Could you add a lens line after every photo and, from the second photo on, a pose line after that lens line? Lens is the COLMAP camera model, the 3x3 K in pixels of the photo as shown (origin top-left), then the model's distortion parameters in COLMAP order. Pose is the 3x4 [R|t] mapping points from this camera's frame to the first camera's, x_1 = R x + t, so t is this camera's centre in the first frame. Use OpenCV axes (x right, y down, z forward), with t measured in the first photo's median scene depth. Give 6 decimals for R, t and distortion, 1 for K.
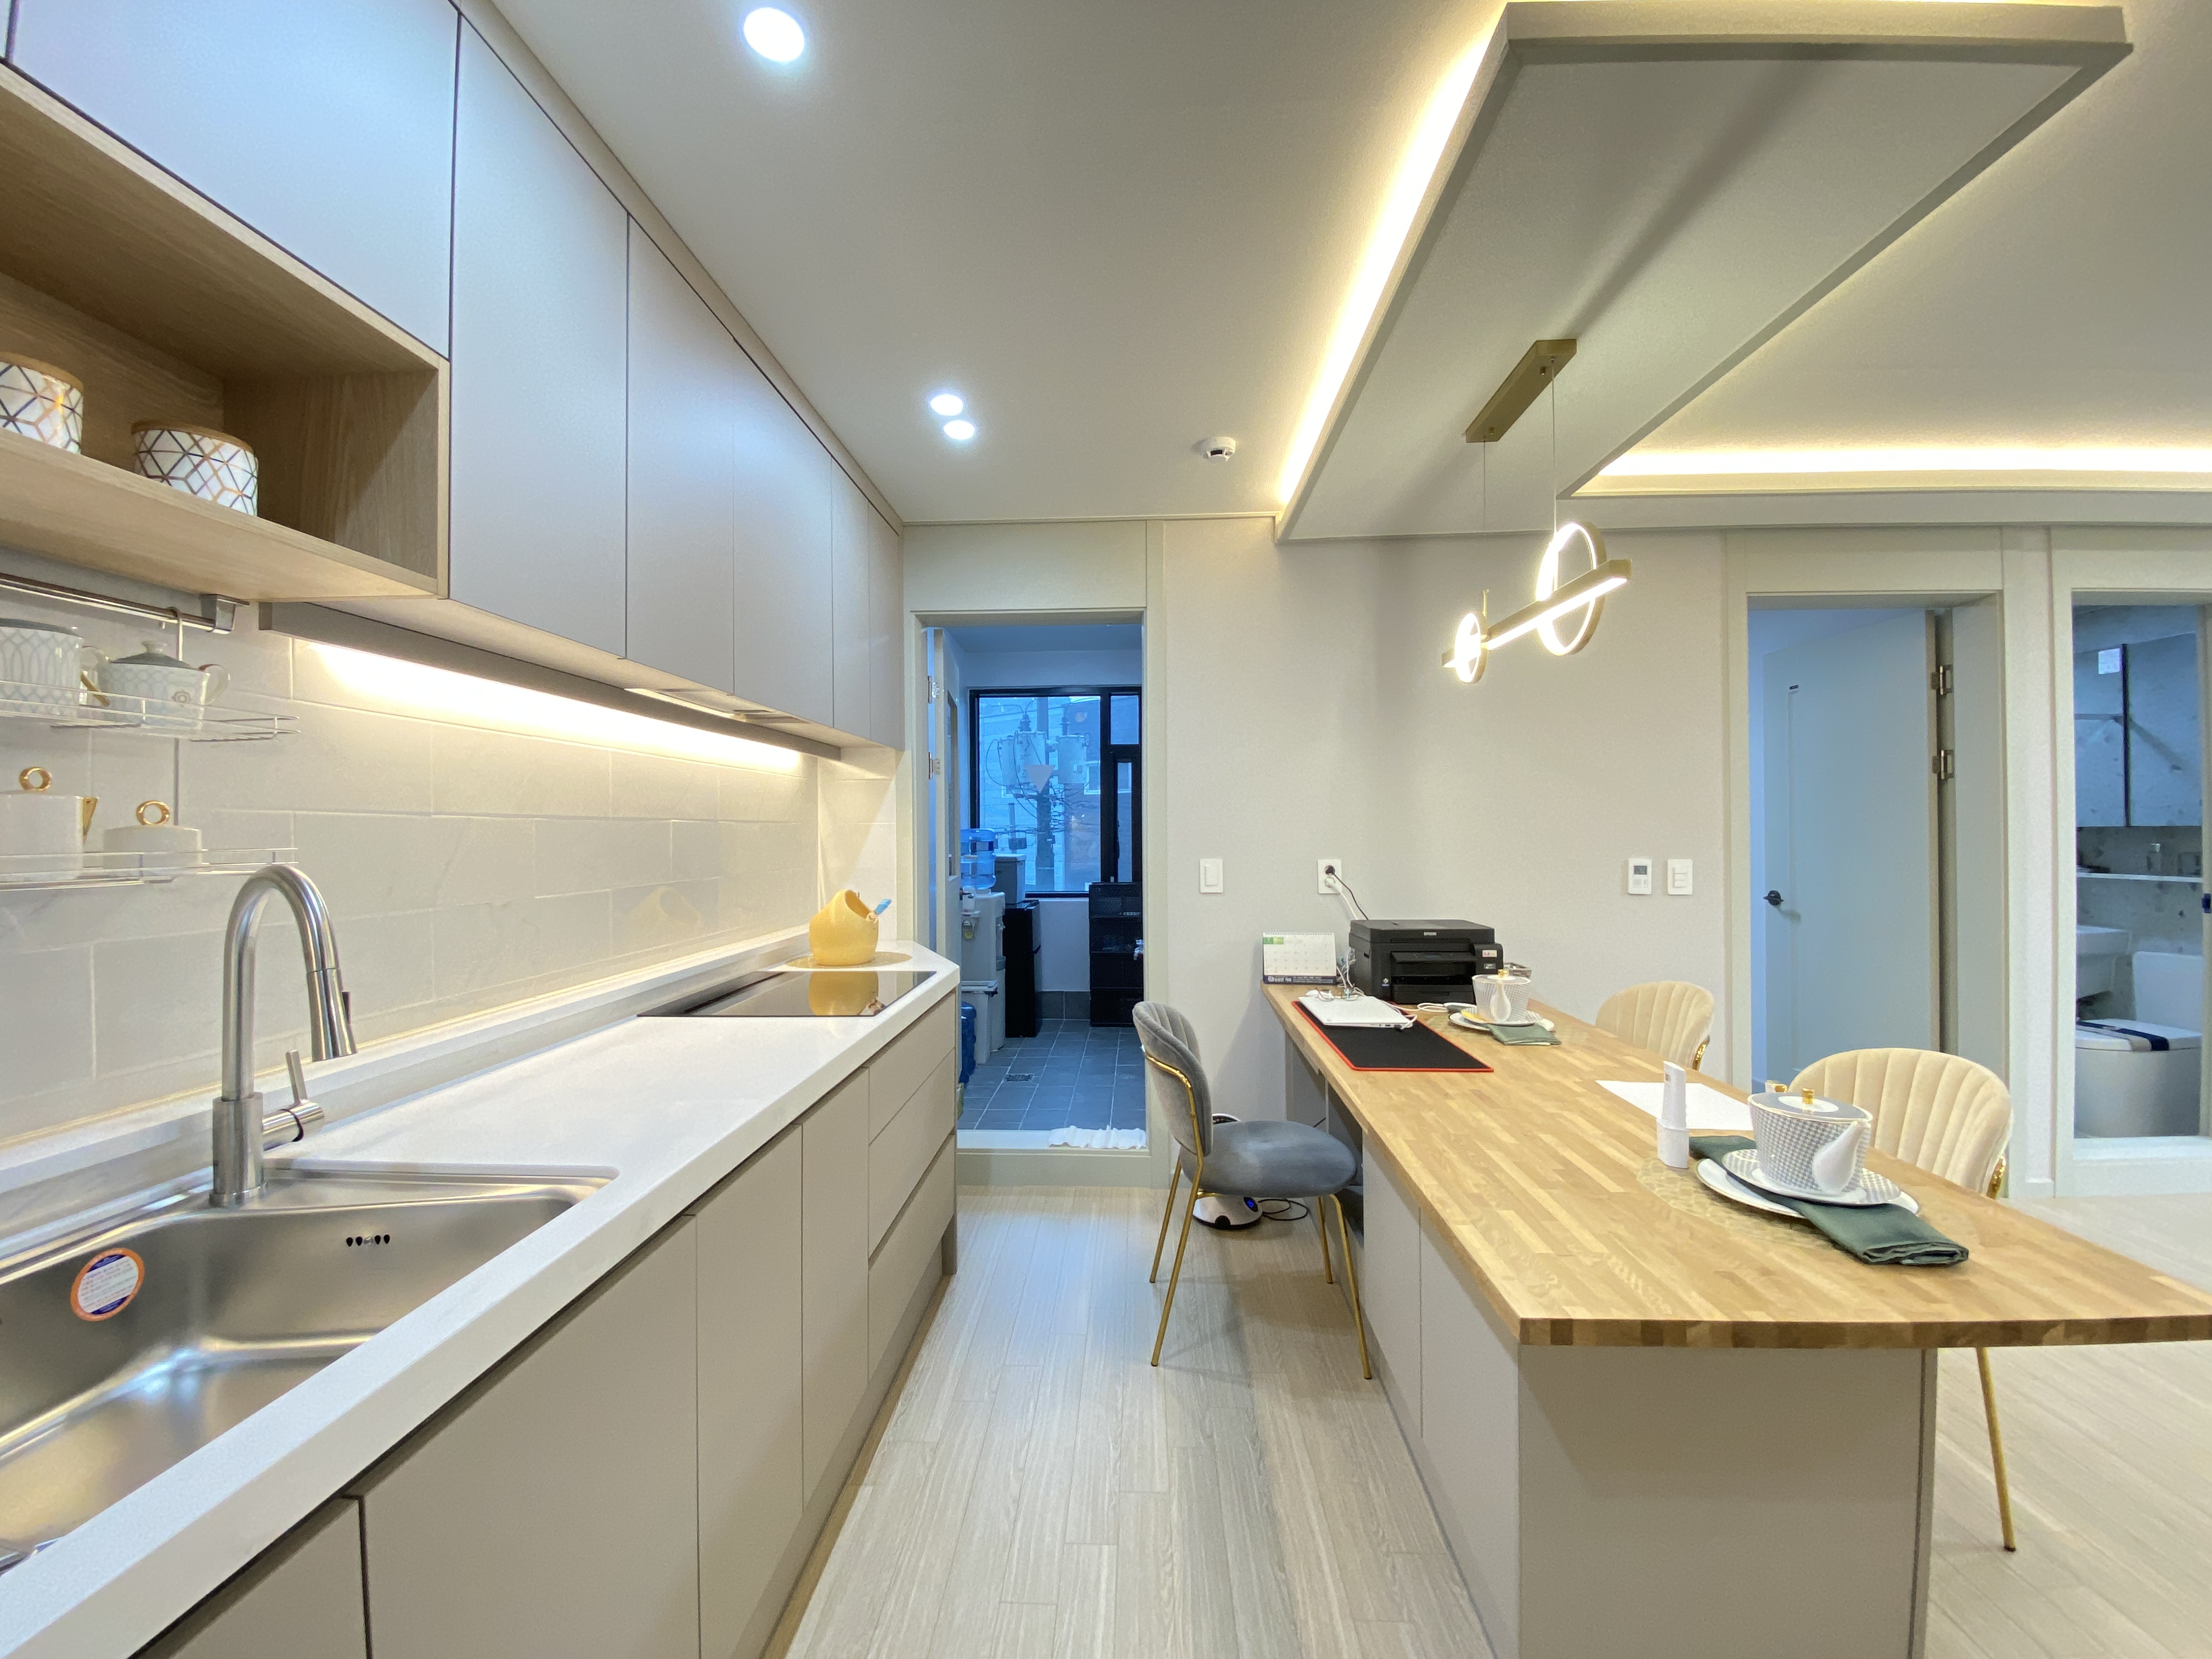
lens RADIAL K [[891.5, 0, 1091.0], [0, 891.5, 830.7], [0, 0, 1]] dist [0.028752, -0.024024]
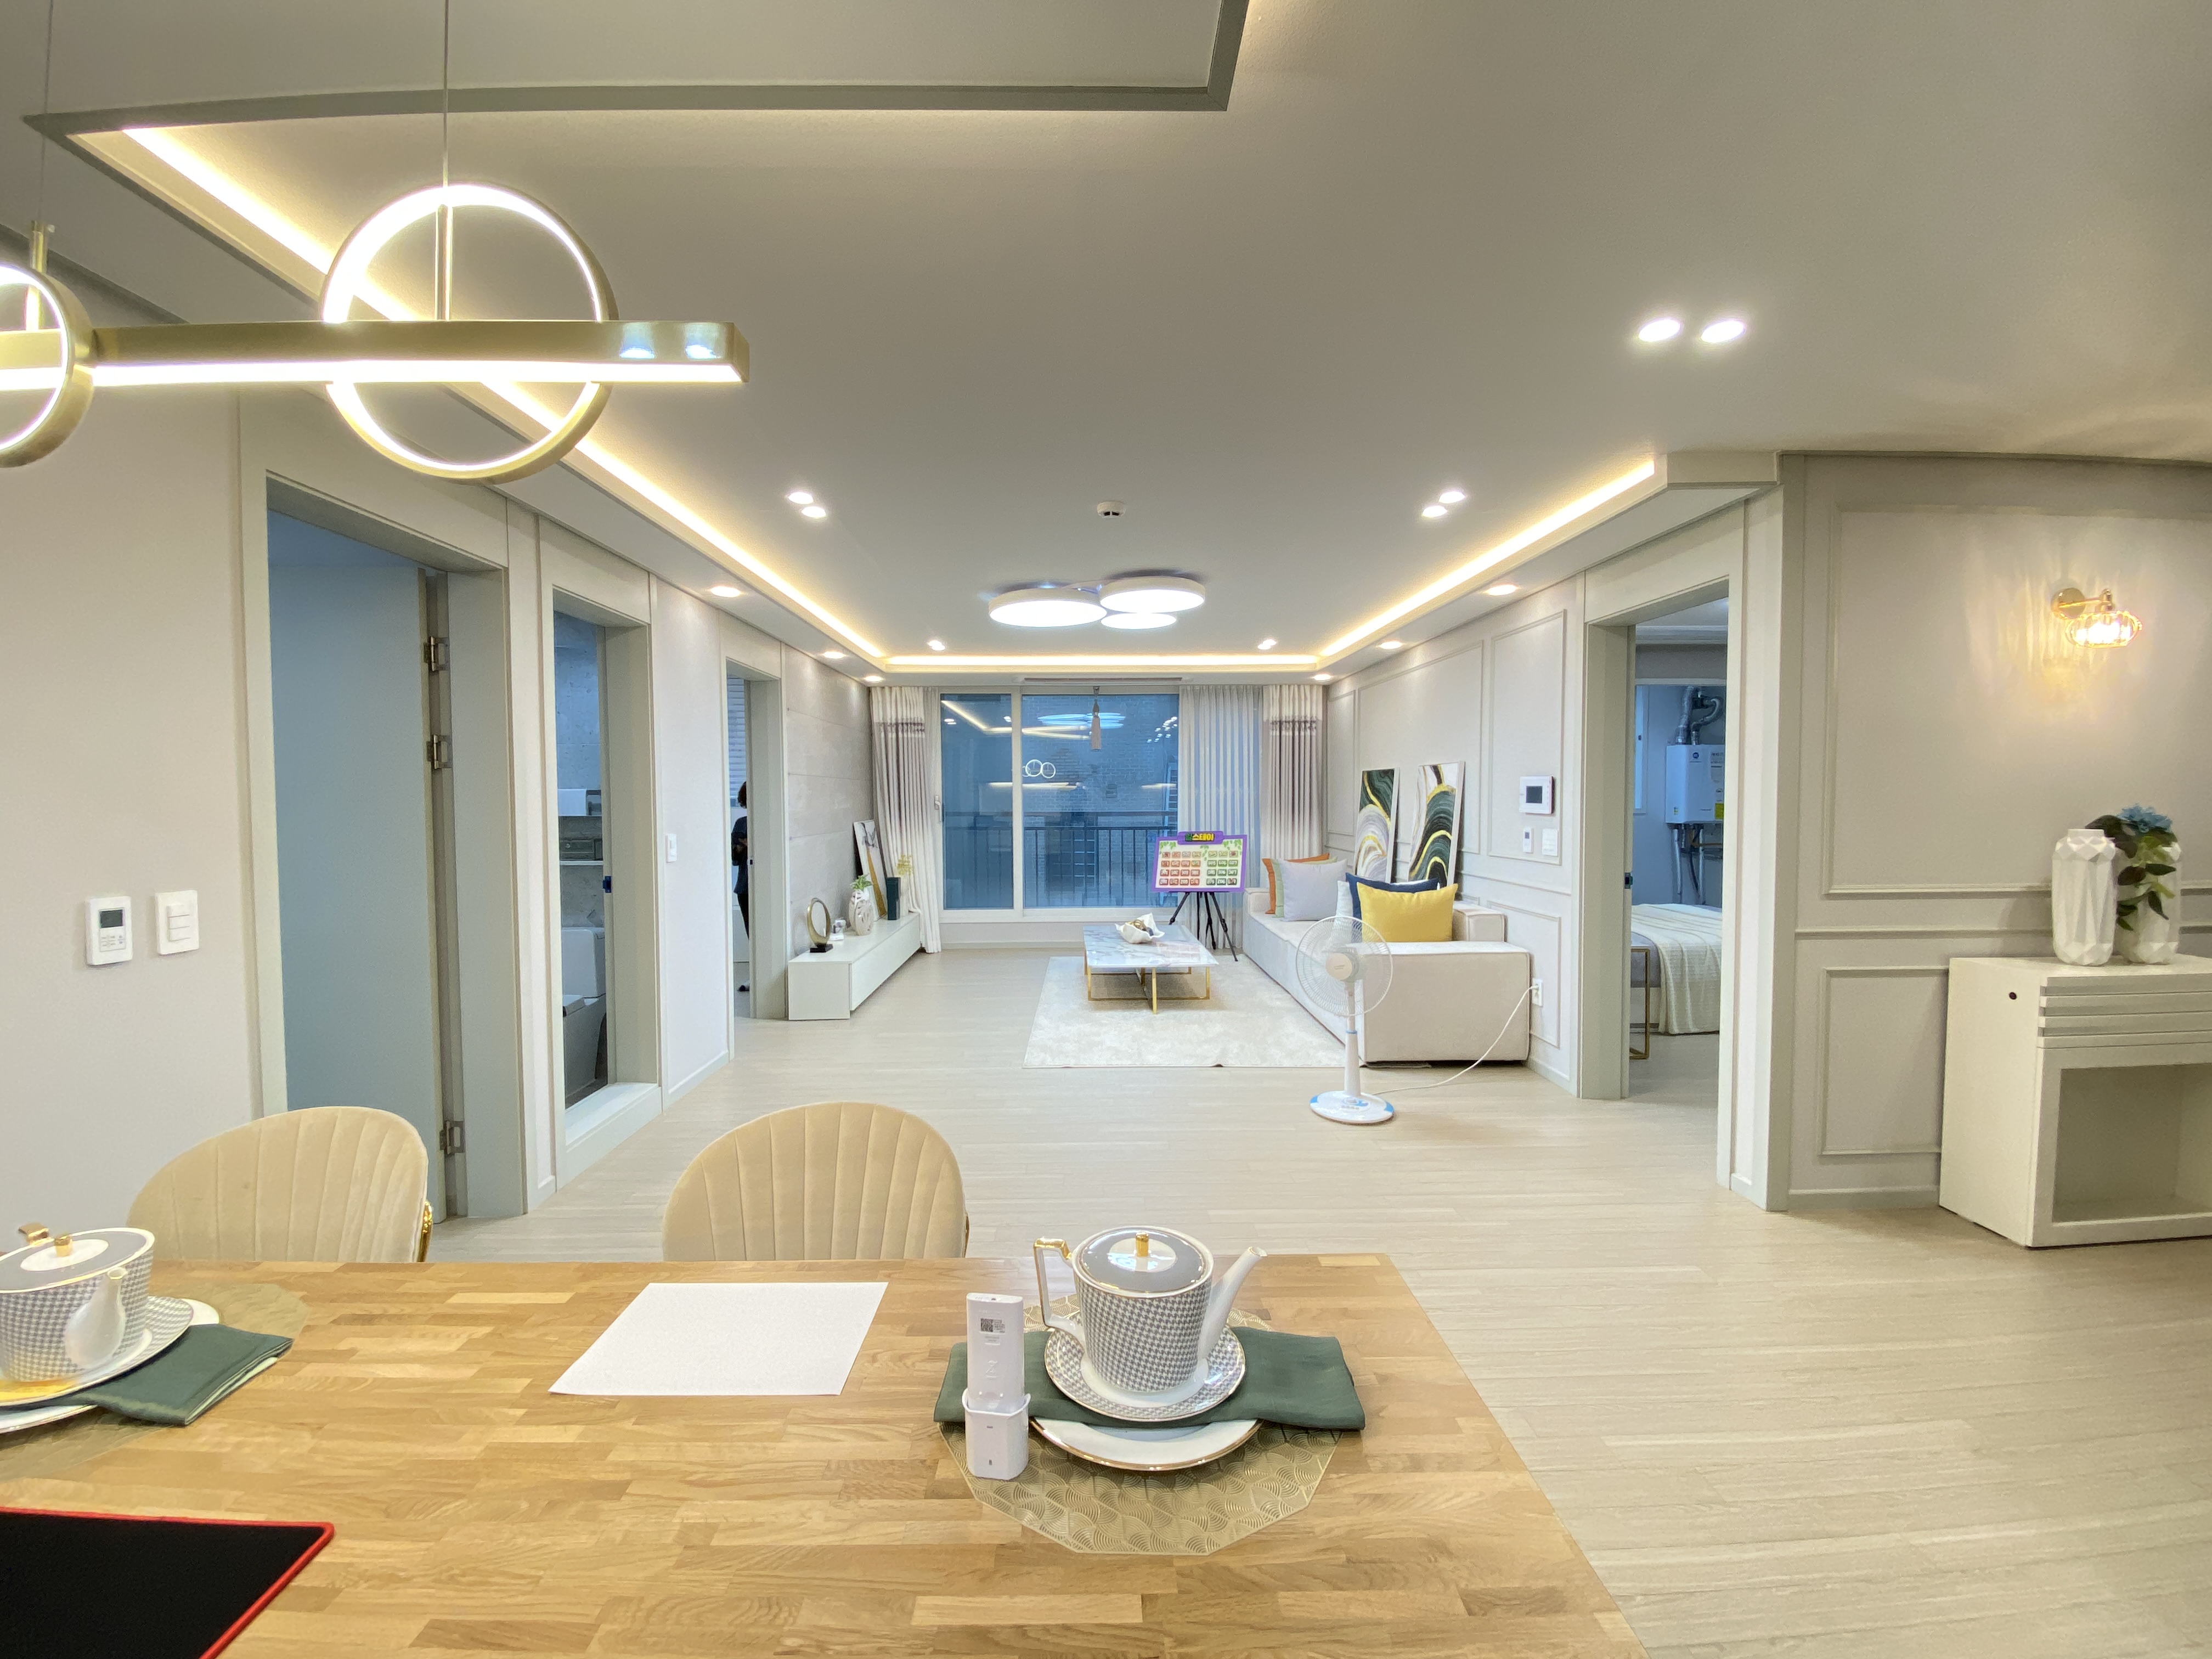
lens RADIAL K [[891.5, 0, 1091.0], [0, 891.5, 830.7], [0, 0, 1]] dist [0.028752, -0.024024]
pose [[-0.071843, -0.030060, 0.996963, 0.039454], [0.001242, 0.999542, 0.030227, -0.024189], [-0.997415, 0.003410, -0.071773, 0.454684]]
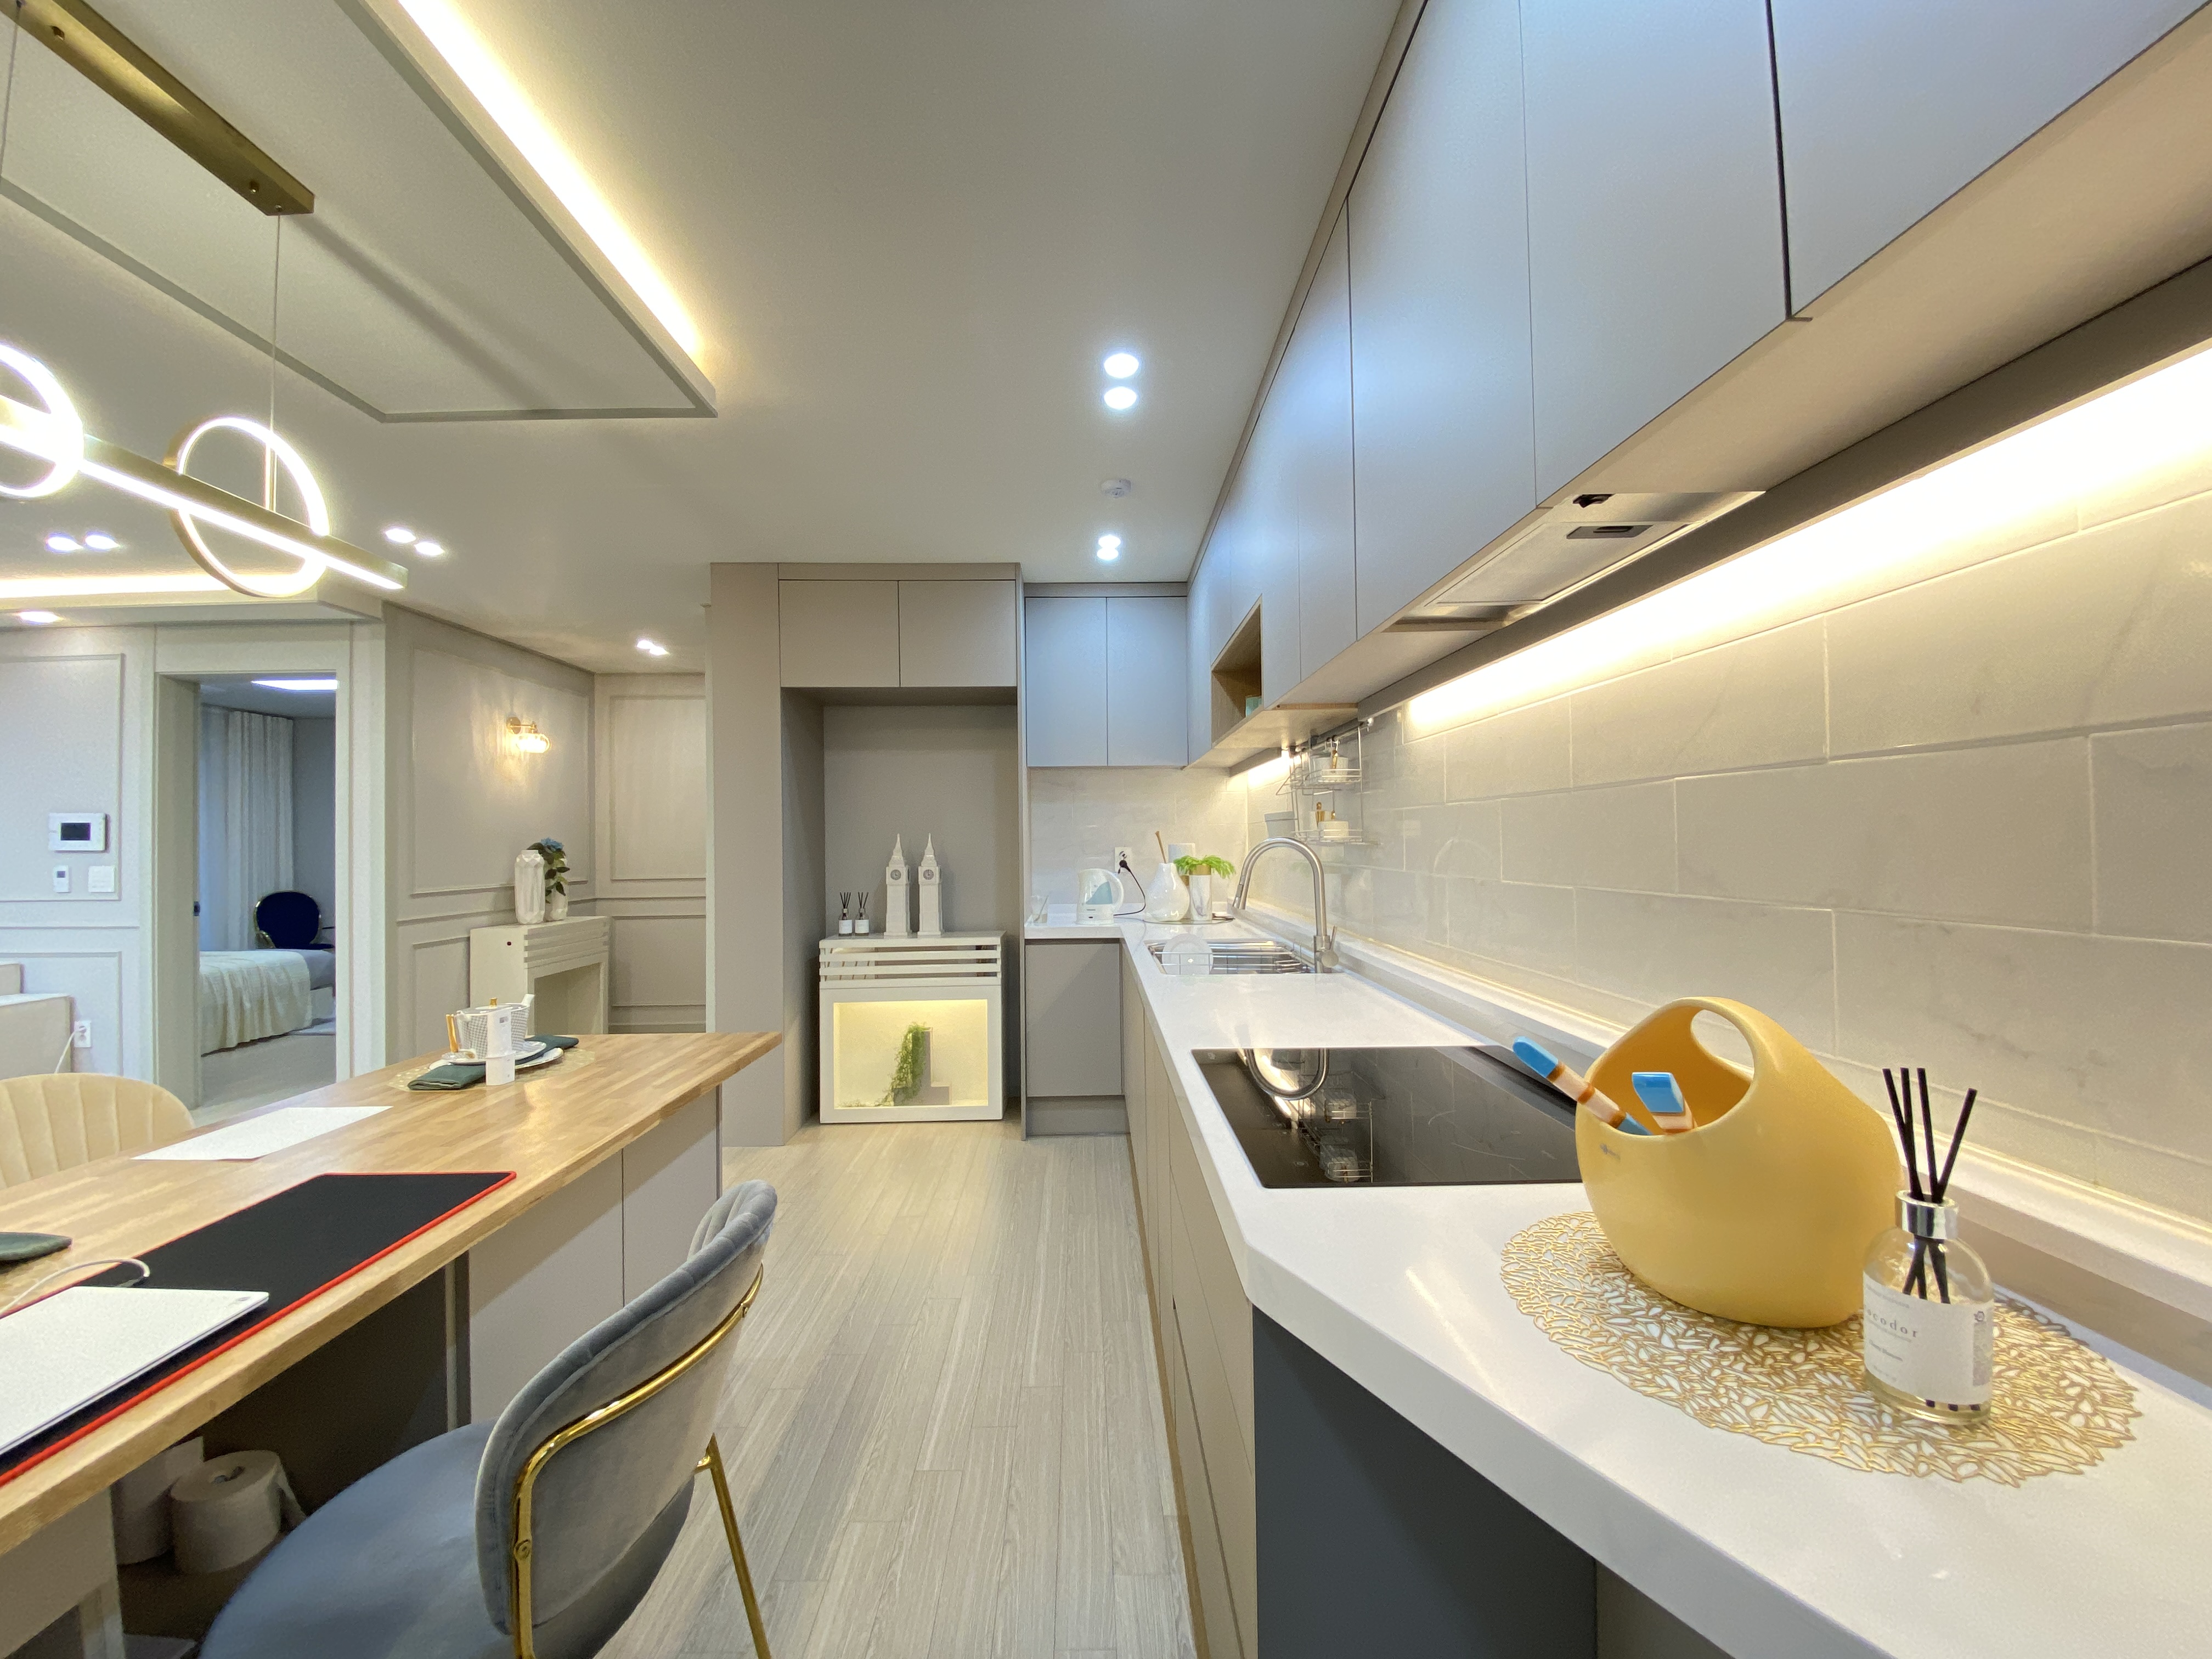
lens RADIAL K [[917.4, 0, 1106.0], [0, 917.4, 829.5], [0, 0, 1]] dist [0.027775, -0.026447]
pose [[-0.997953, 0.016732, -0.061717, -0.092253], [0.017801, 0.999700, -0.016809, 0.010965], [0.061417, -0.017873, -0.997952, 1.139315]]
